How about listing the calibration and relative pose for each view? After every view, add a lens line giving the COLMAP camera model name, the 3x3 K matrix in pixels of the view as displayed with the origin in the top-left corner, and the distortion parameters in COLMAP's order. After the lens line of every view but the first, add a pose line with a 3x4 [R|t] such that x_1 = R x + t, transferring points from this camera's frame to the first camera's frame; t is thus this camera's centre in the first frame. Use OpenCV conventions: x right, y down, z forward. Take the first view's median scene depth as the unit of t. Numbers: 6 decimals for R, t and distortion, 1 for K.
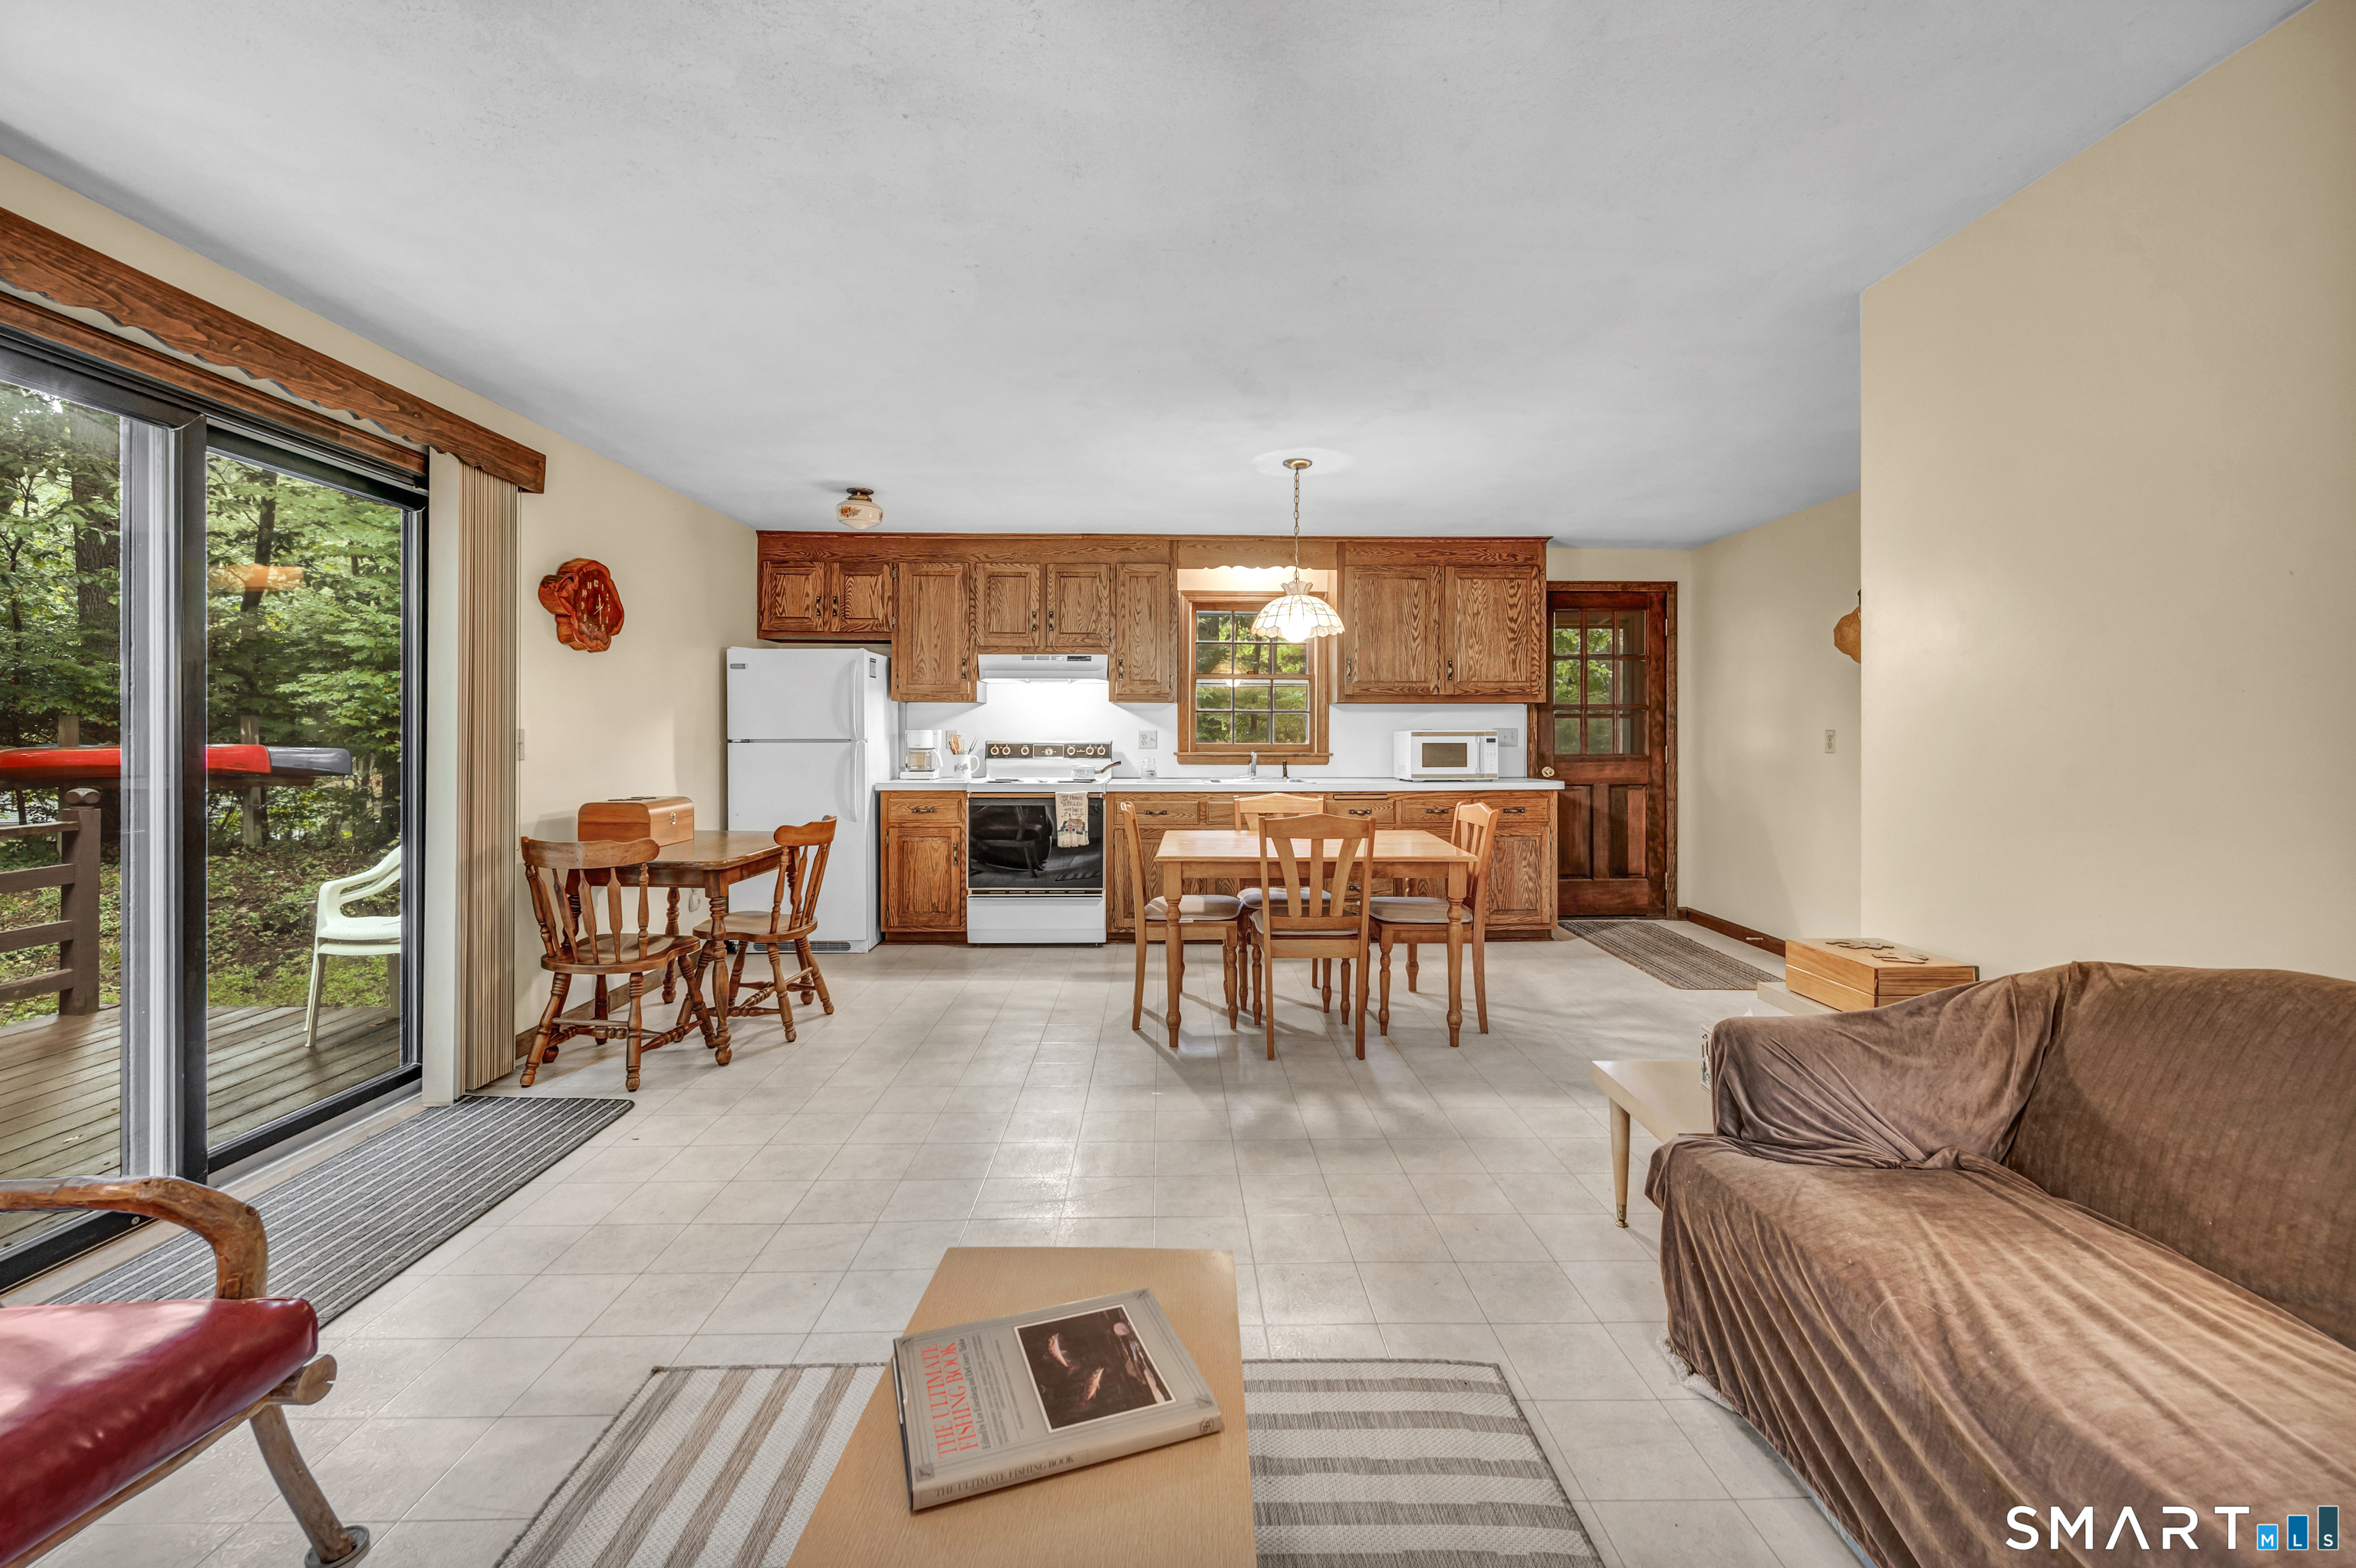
lens RADIAL K [[966.0, 0, 1184.9], [0, 966.0, 734.4], [0, 0, 1]] dist [-0.000011, 0.000012]
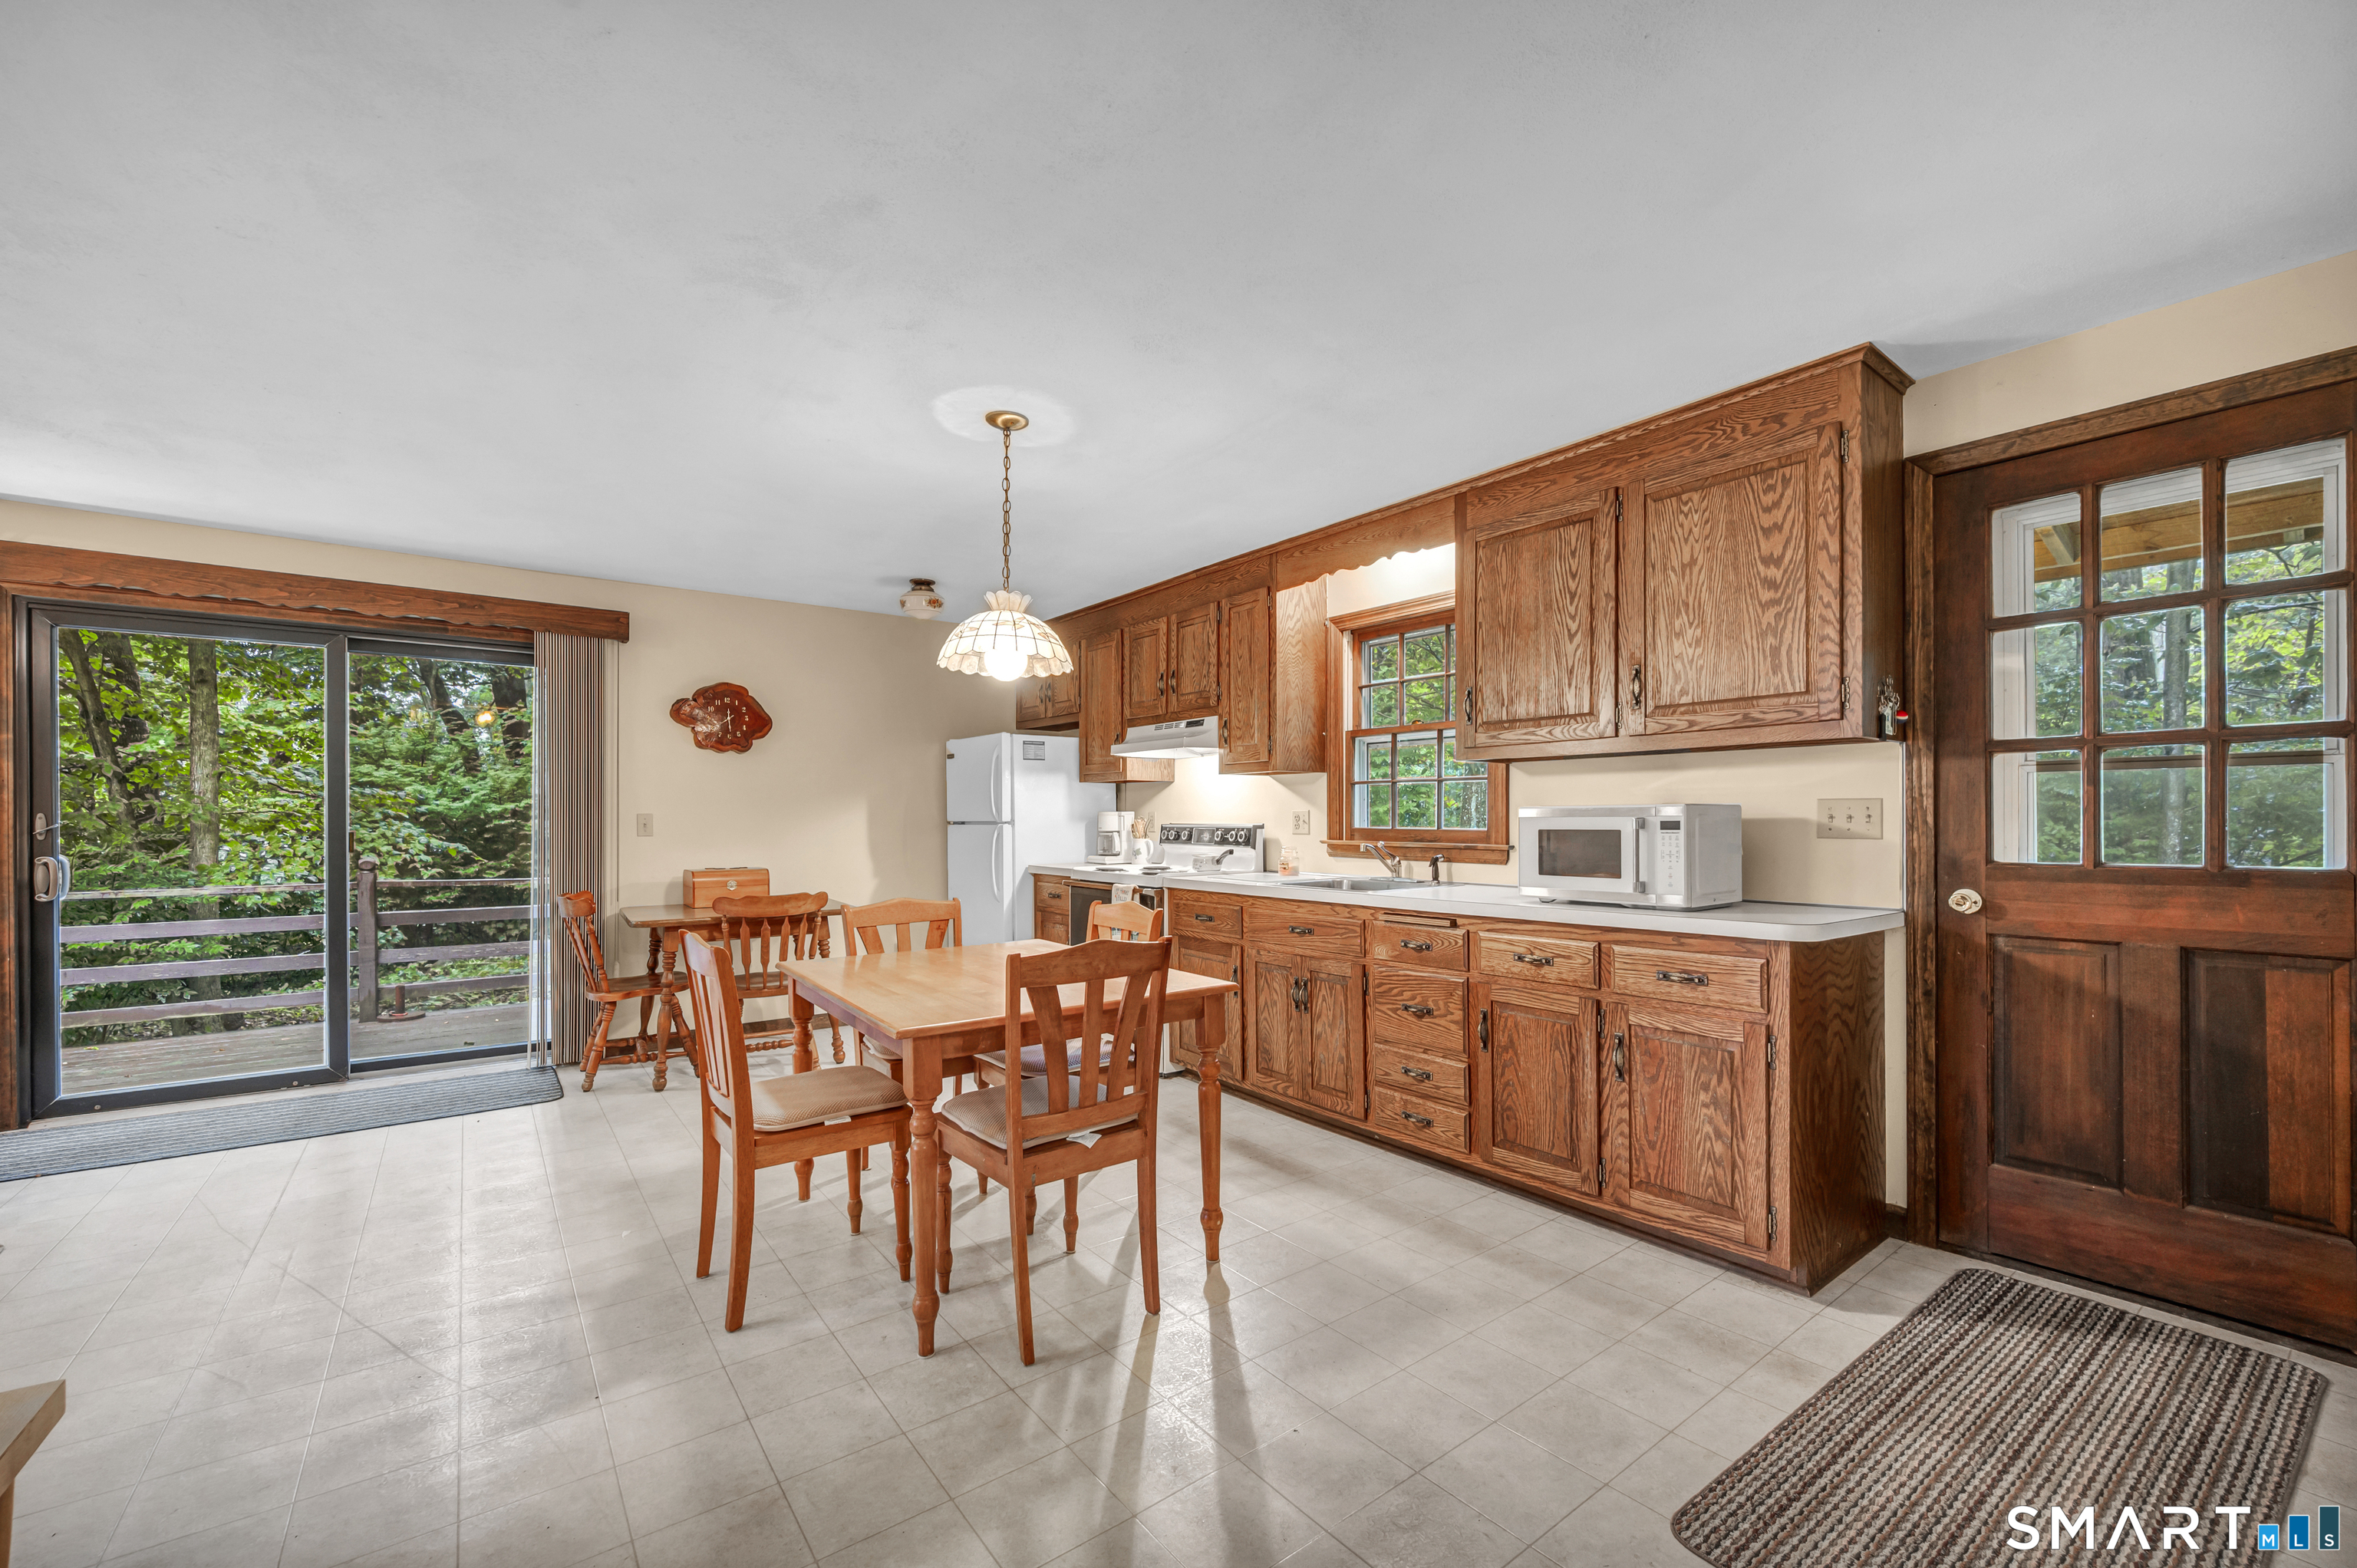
lens RADIAL K [[952.7, 0, 1208.3], [0, 952.7, 836.8], [0, 0, 1]] dist [-0.003333, 0.000103]
pose [[0.590095, 0.015024, -0.807194, 0.563435], [0.003259, 0.999774, 0.020992, 0.001074], [0.807327, -0.015018, 0.589913, 0.536256]]
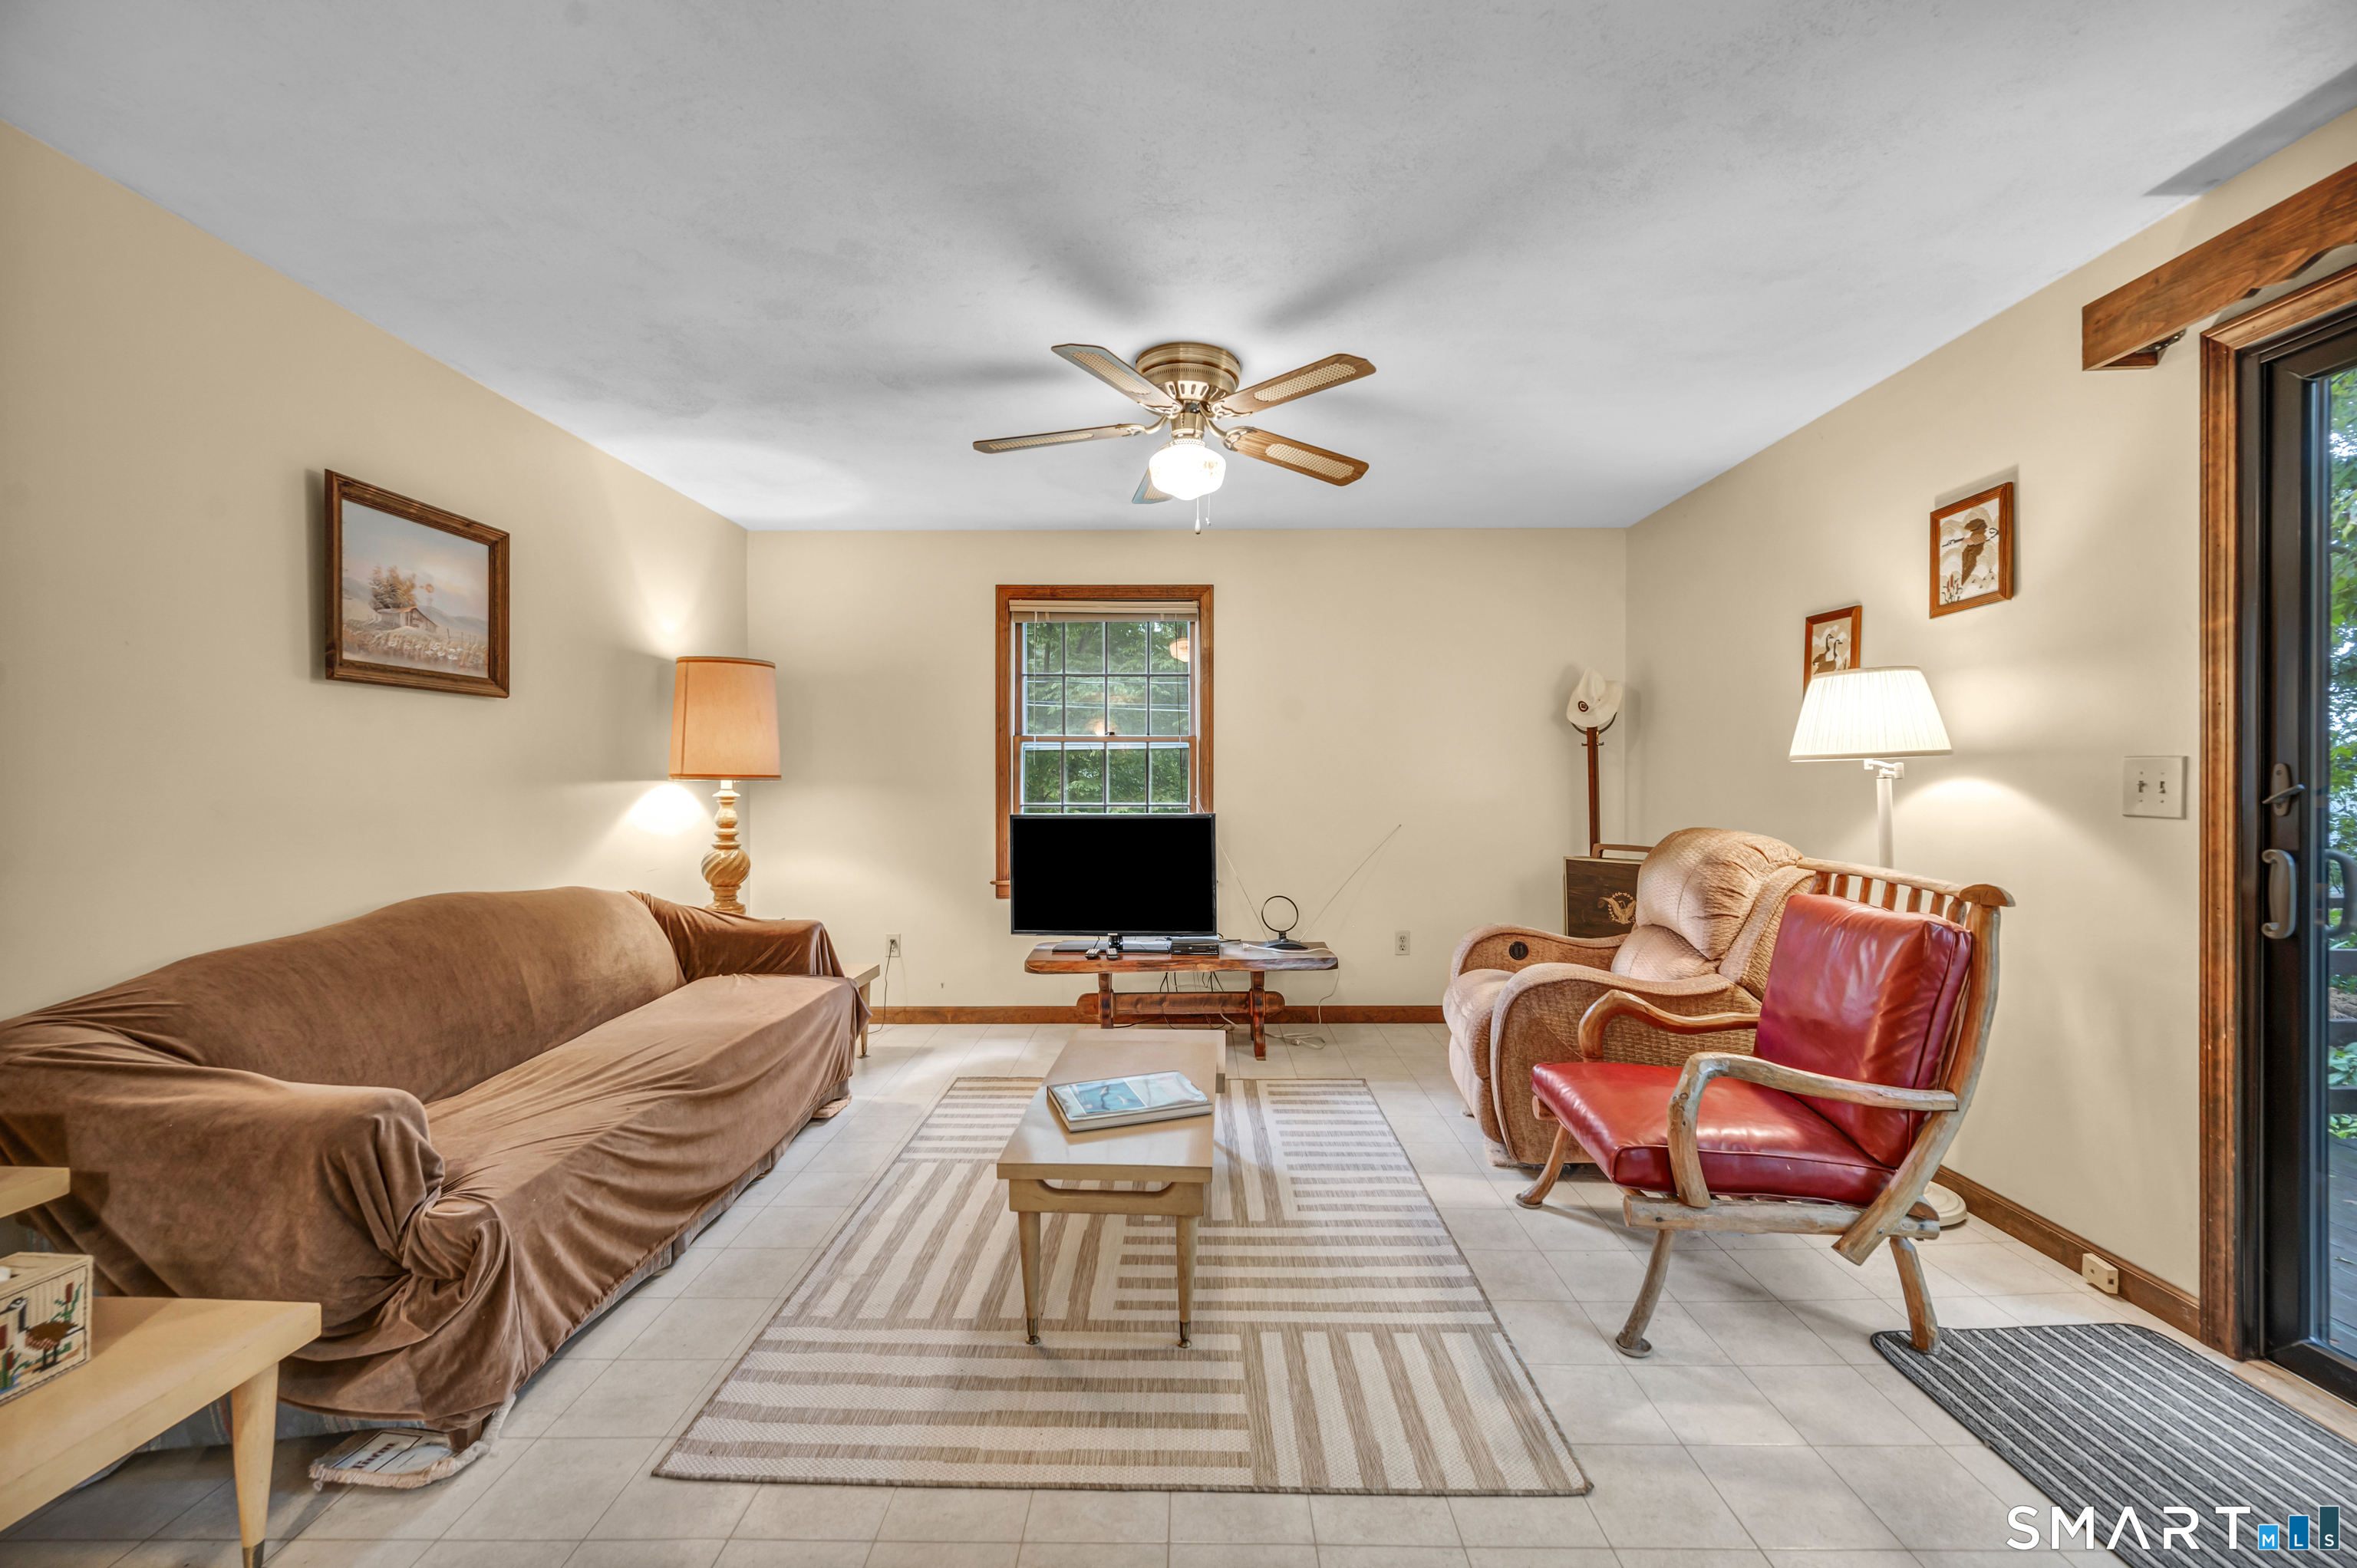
lens RADIAL K [[952.7, 0, 1178.0], [0, 952.7, 786.5], [0, 0, 1]] dist [-0.003333, 0.000103]
pose [[-0.999485, 0.001958, 0.032029, -0.064173], [0.001991, 0.999998, 0.001005, 0.003919], [-0.032027, 0.001069, -0.999486, 0.610247]]
